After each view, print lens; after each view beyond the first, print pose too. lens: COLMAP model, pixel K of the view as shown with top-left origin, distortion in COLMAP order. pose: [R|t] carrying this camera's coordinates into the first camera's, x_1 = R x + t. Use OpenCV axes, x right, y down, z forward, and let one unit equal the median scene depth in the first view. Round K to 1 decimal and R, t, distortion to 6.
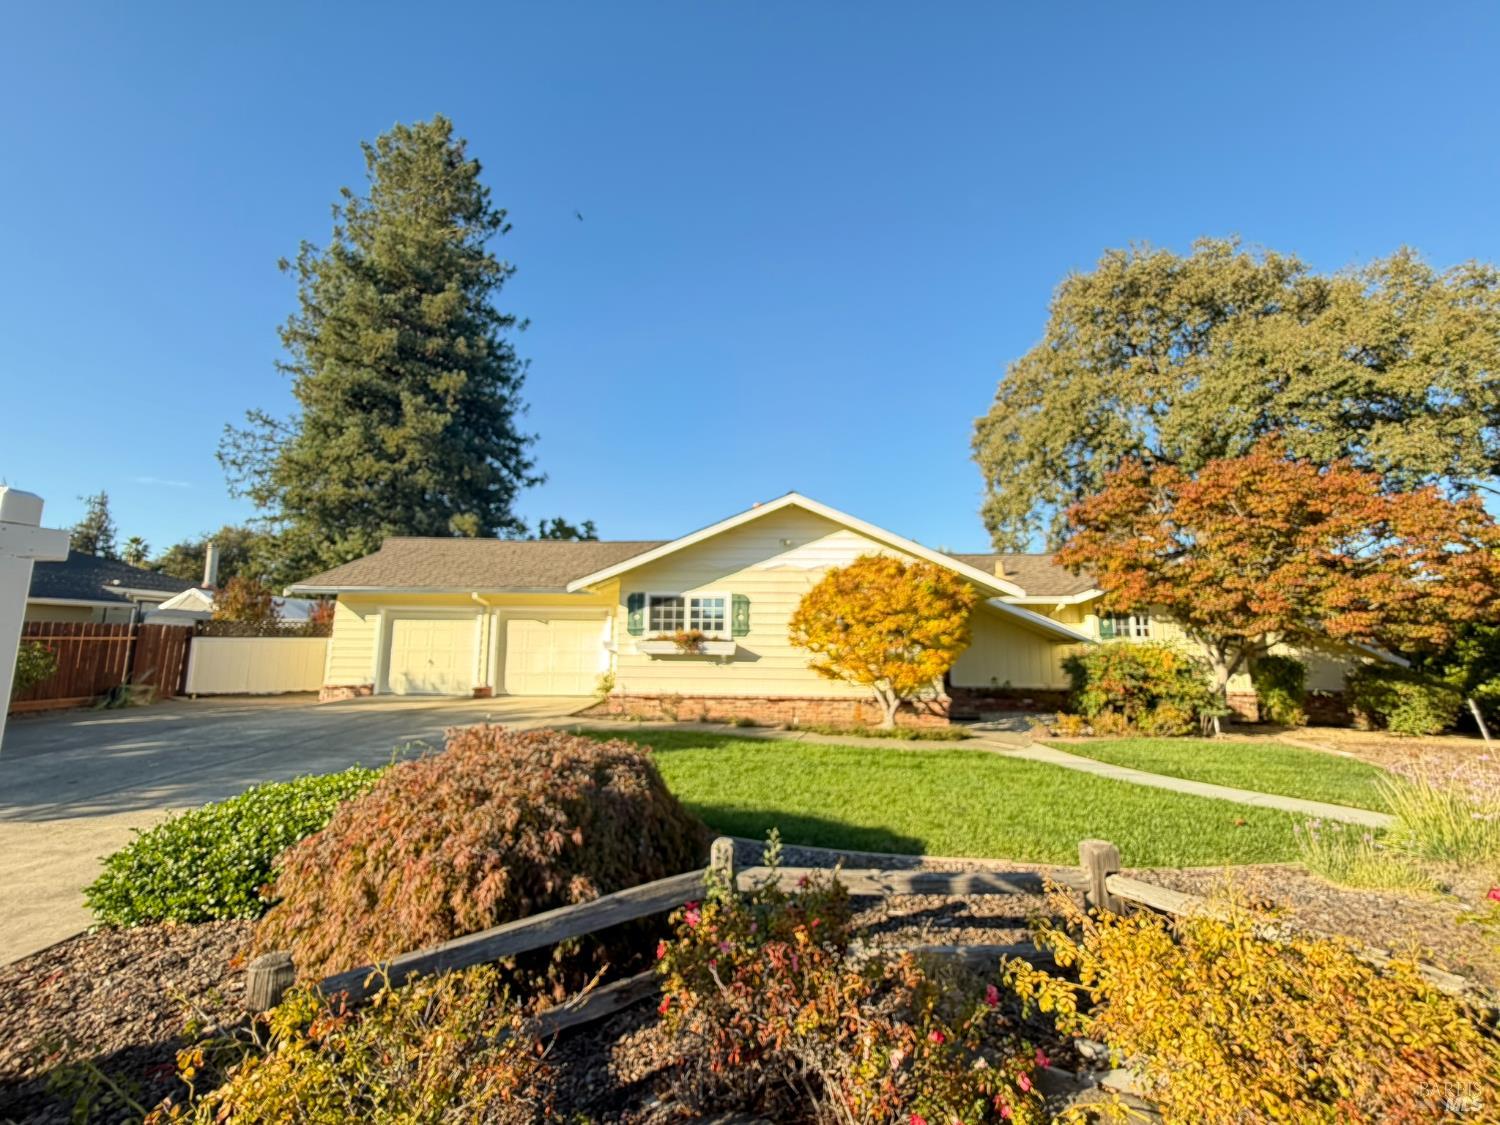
lens RADIAL K [[593.4, 0, 742.2], [0, 593.4, 554.9], [0, 0, 1]] dist [0.000783, 0.000128]
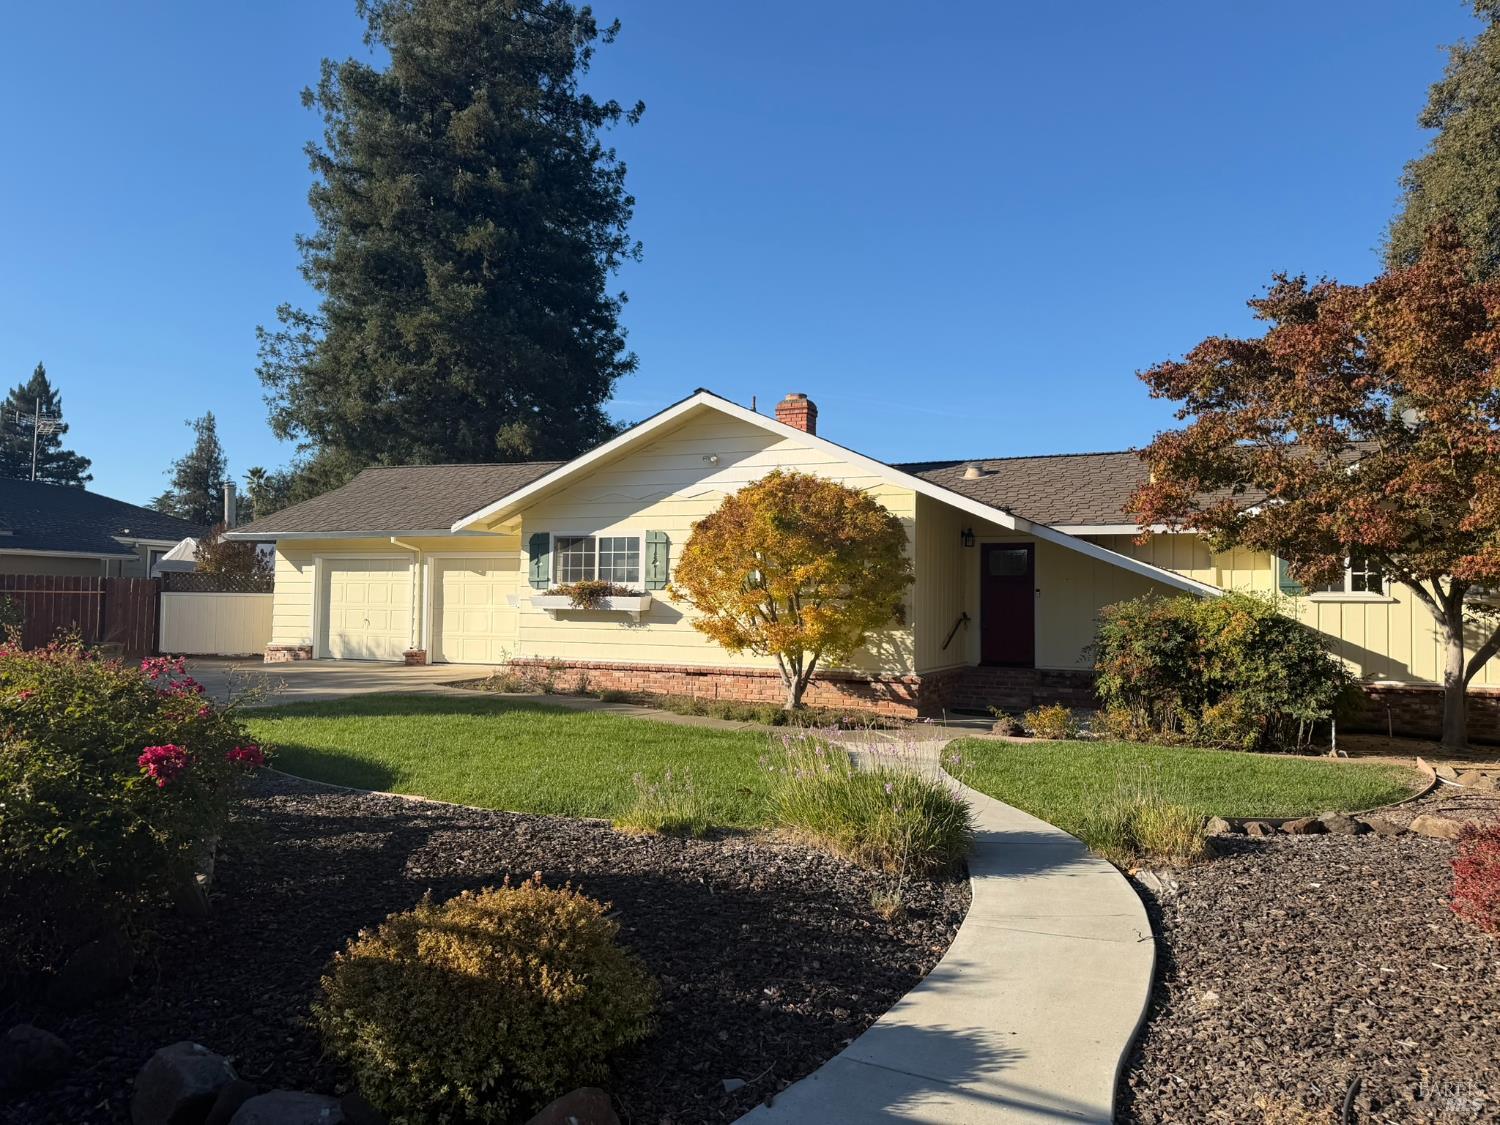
lens RADIAL K [[1038.0, 0, 750.0], [0, 1038.0, 562.5], [0, 0, 1]] dist [0.080604, -0.095625]
pose [[0.926134, -0.009828, -0.377067, 0.519404], [0.046900, 0.994903, 0.089261, -0.005487], [0.374268, -0.100352, 0.921875, -0.137565]]
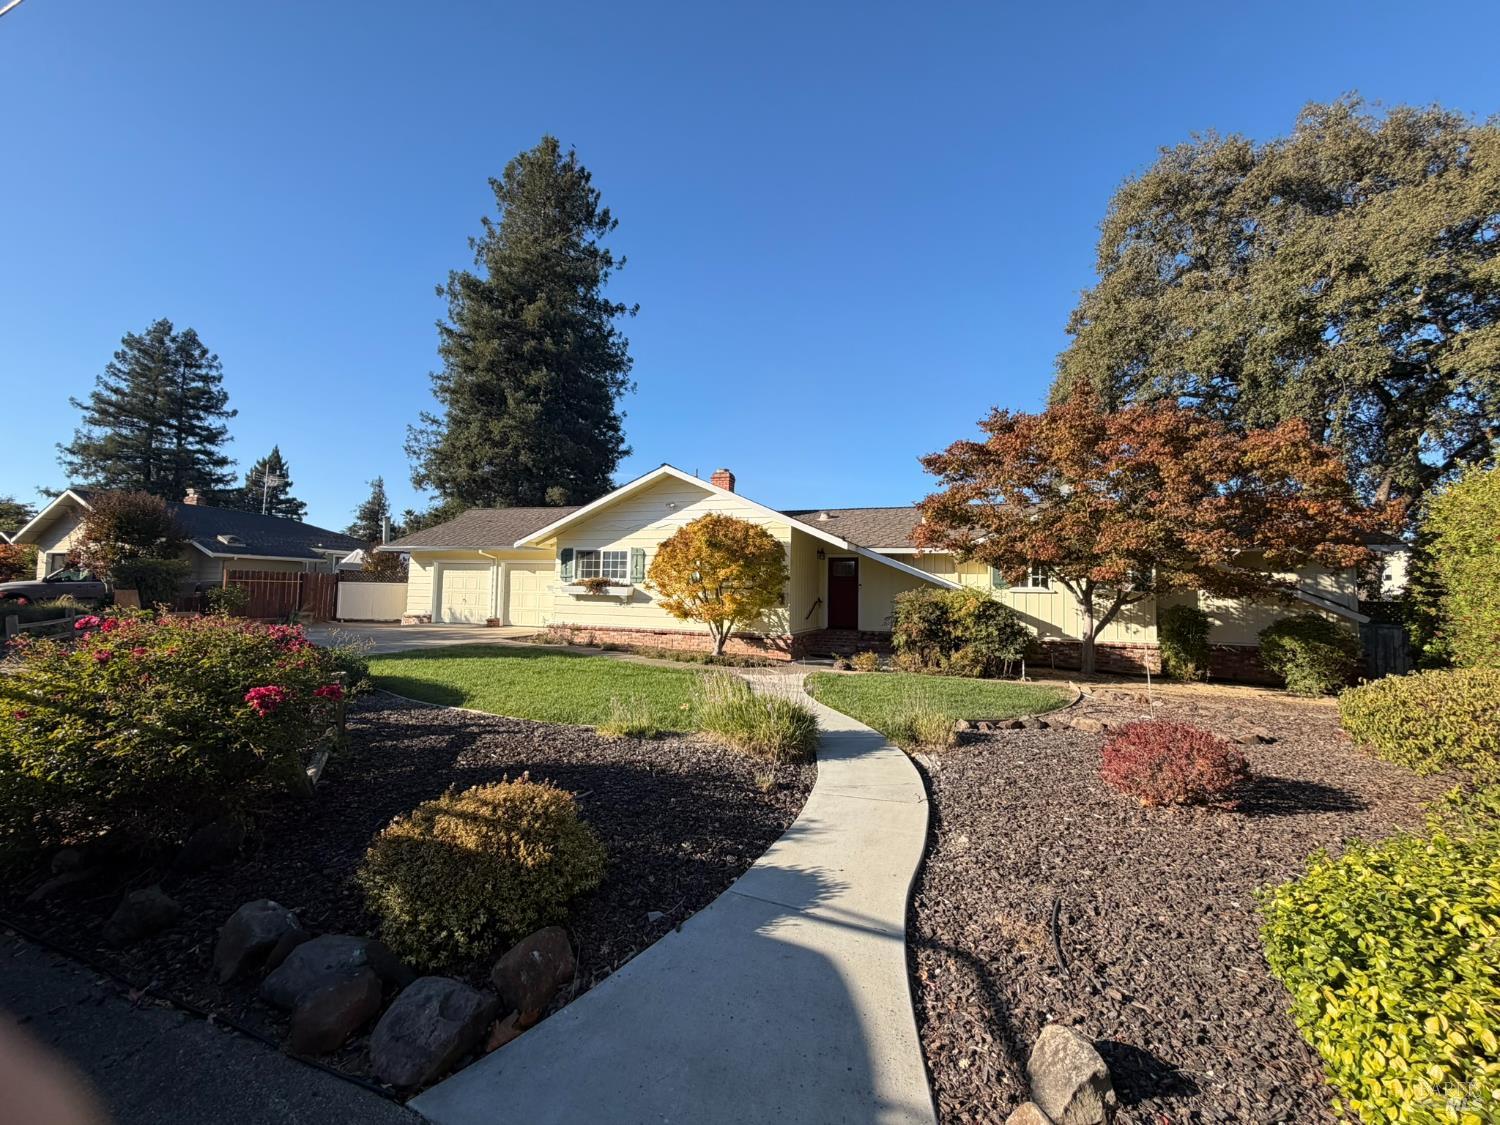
lens RADIAL K [[593.4, 0, 742.2], [0, 593.4, 554.9], [0, 0, 1]] dist [0.000783, 0.000128]
pose [[0.951211, -0.007591, -0.308447, 0.514846], [0.030568, 0.997097, 0.069730, -0.000386], [0.307023, -0.075757, 0.948682, -0.099679]]
